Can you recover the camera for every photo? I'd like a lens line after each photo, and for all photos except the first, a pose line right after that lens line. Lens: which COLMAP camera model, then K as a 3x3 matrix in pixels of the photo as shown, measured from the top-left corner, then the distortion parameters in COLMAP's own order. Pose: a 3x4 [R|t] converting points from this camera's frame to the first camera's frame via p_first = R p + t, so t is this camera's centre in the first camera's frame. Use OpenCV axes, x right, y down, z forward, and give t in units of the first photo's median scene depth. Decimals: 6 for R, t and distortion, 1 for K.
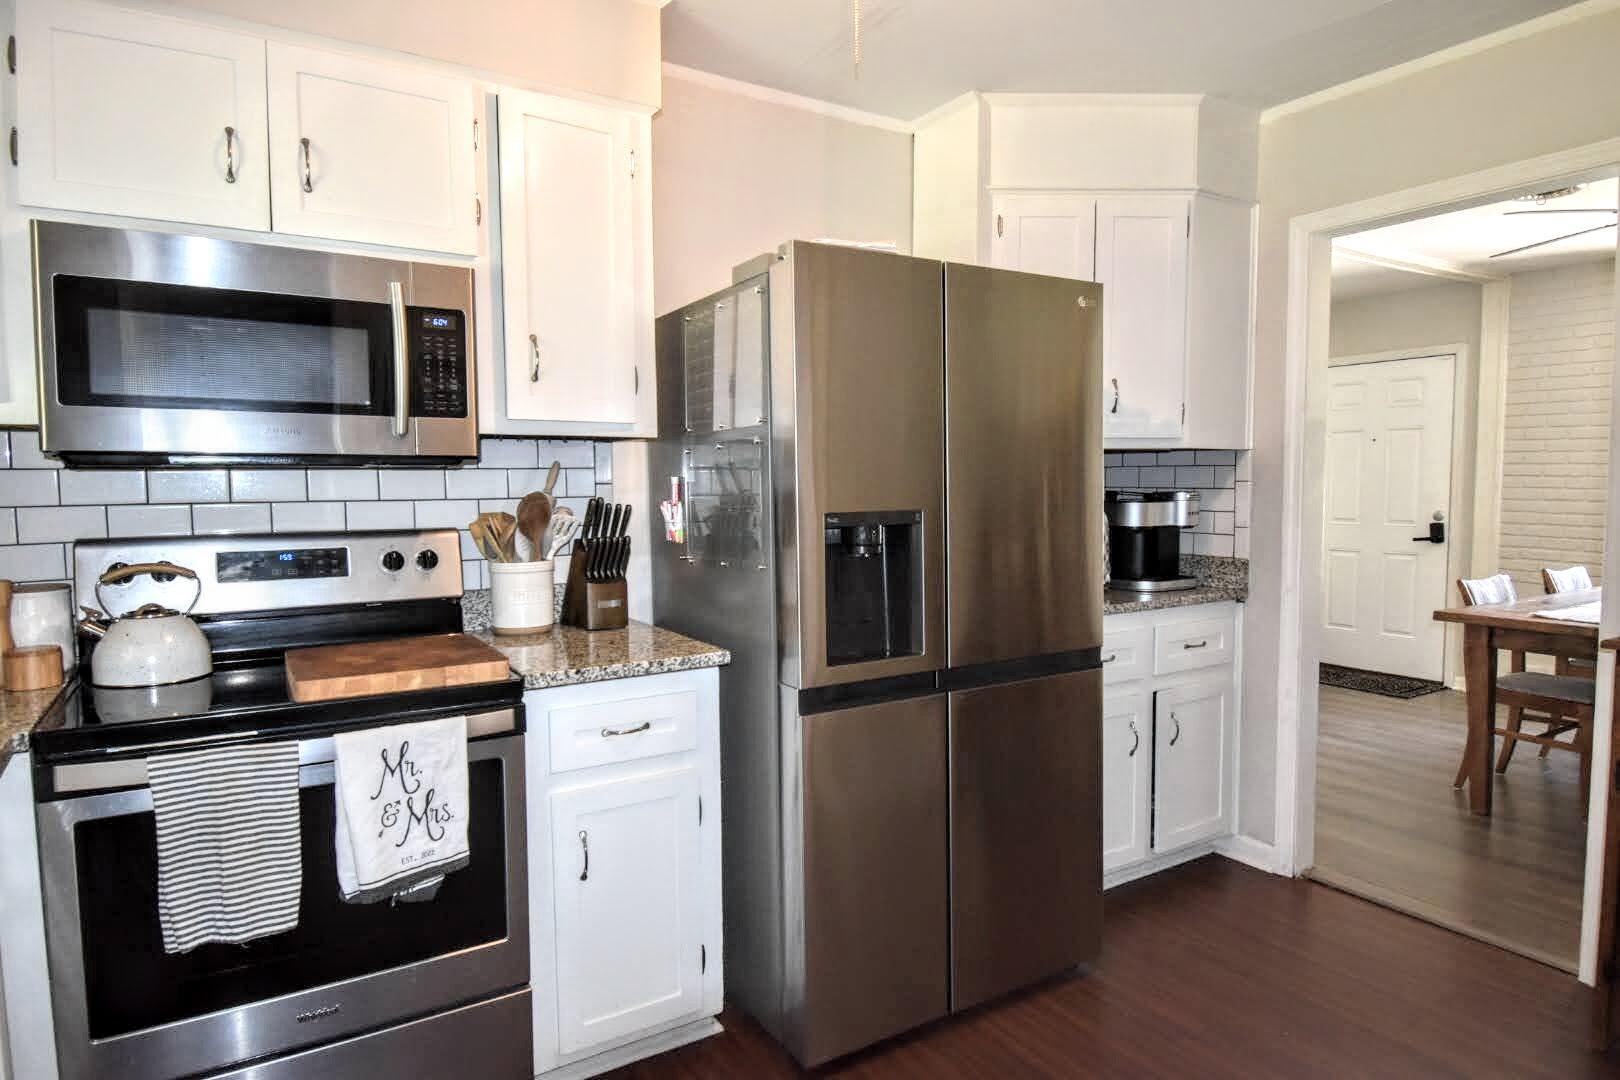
lens RADIAL K [[941.4, 0, 819.9], [0, 941.4, 540.4], [0, 0, 1]] dist [0.004491, -0.018996]
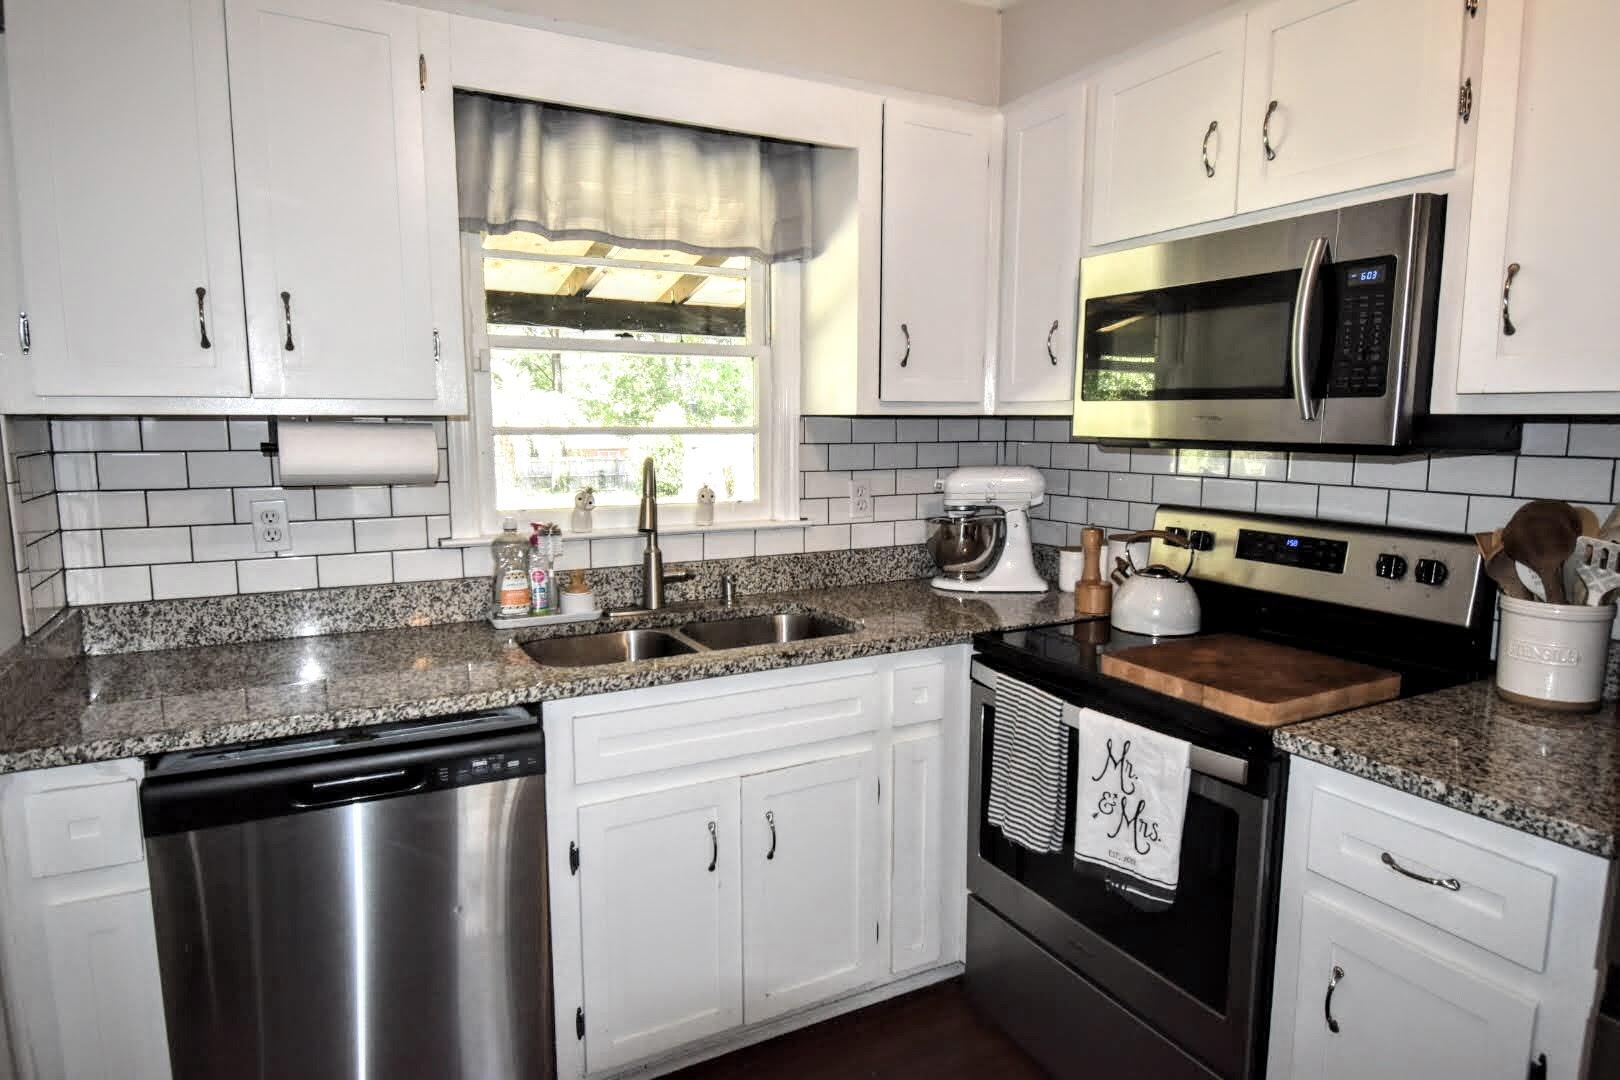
lens RADIAL K [[941.4, 0, 811.3], [0, 941.4, 545.7], [0, 0, 1]] dist [0.004491, -0.018996]
pose [[-0.073804, 0.140550, -0.987319, 0.468353], [-0.065654, 0.987186, 0.145439, -0.096990], [0.995109, 0.075556, -0.063631, 0.635570]]
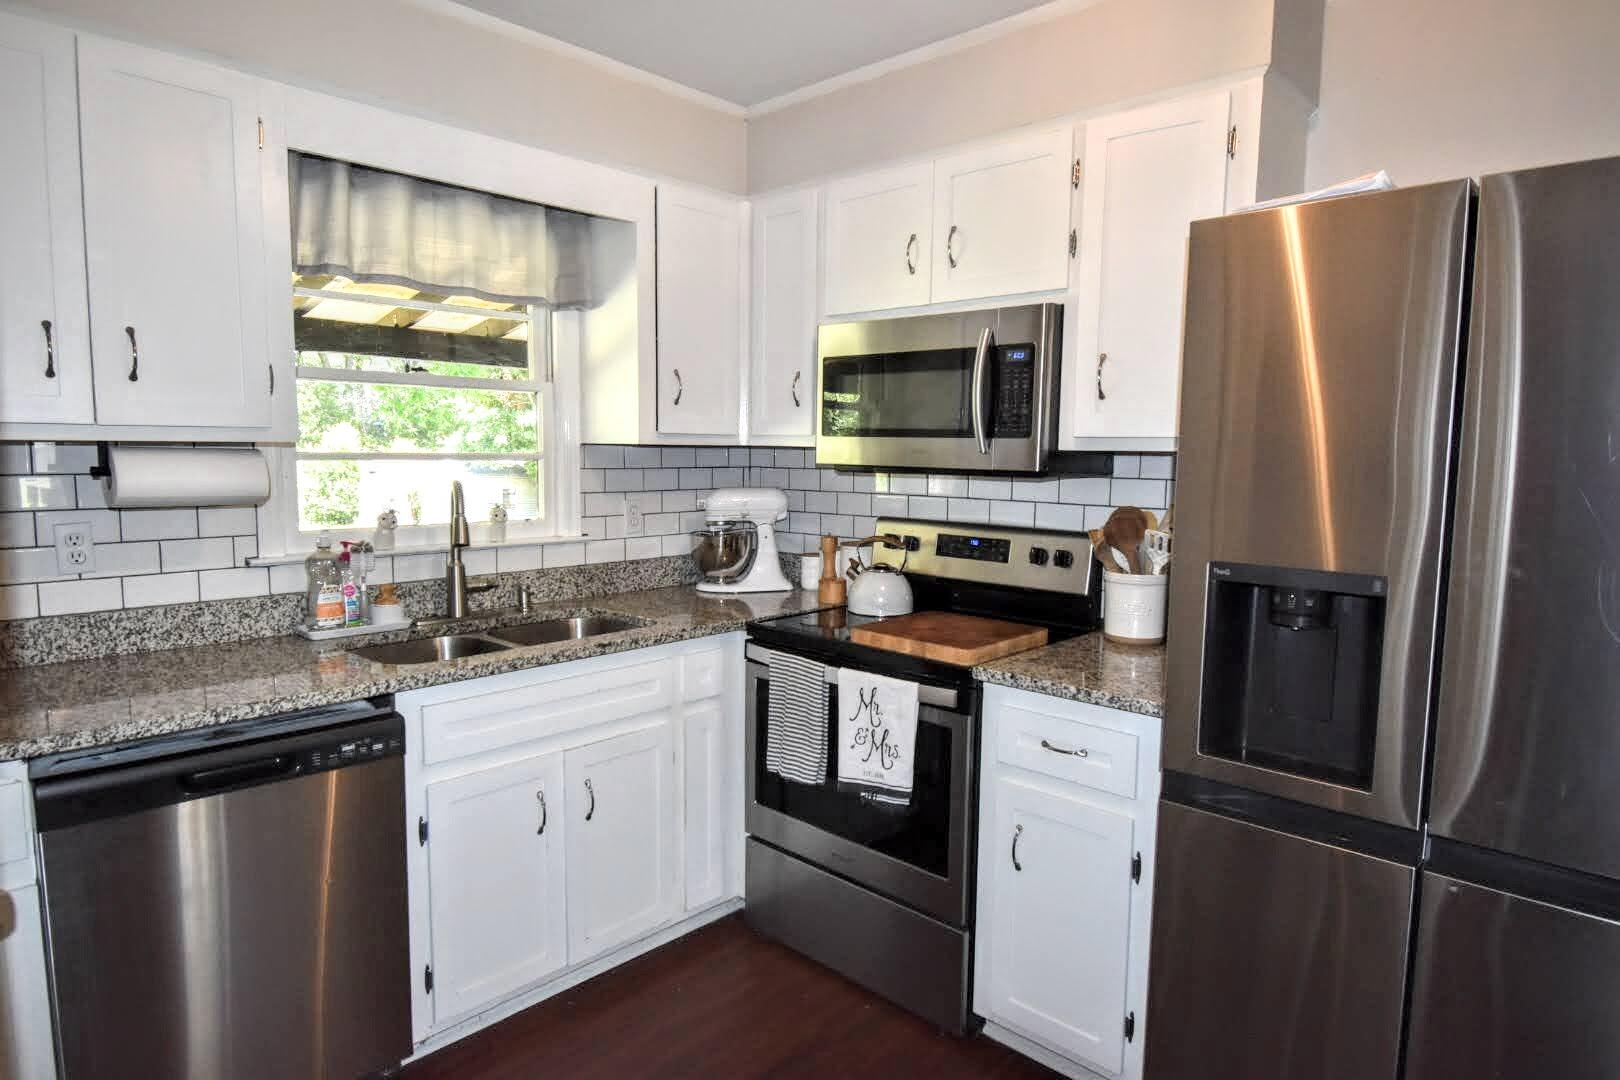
lens RADIAL K [[941.4, 0, 818.0], [0, 941.4, 544.7], [0, 0, 1]] dist [0.004491, -0.018996]
pose [[0.251327, 0.111342, -0.961477, 0.713755], [-0.077341, 0.992495, 0.094717, -0.096419], [0.964807, 0.050556, 0.258052, 0.501208]]
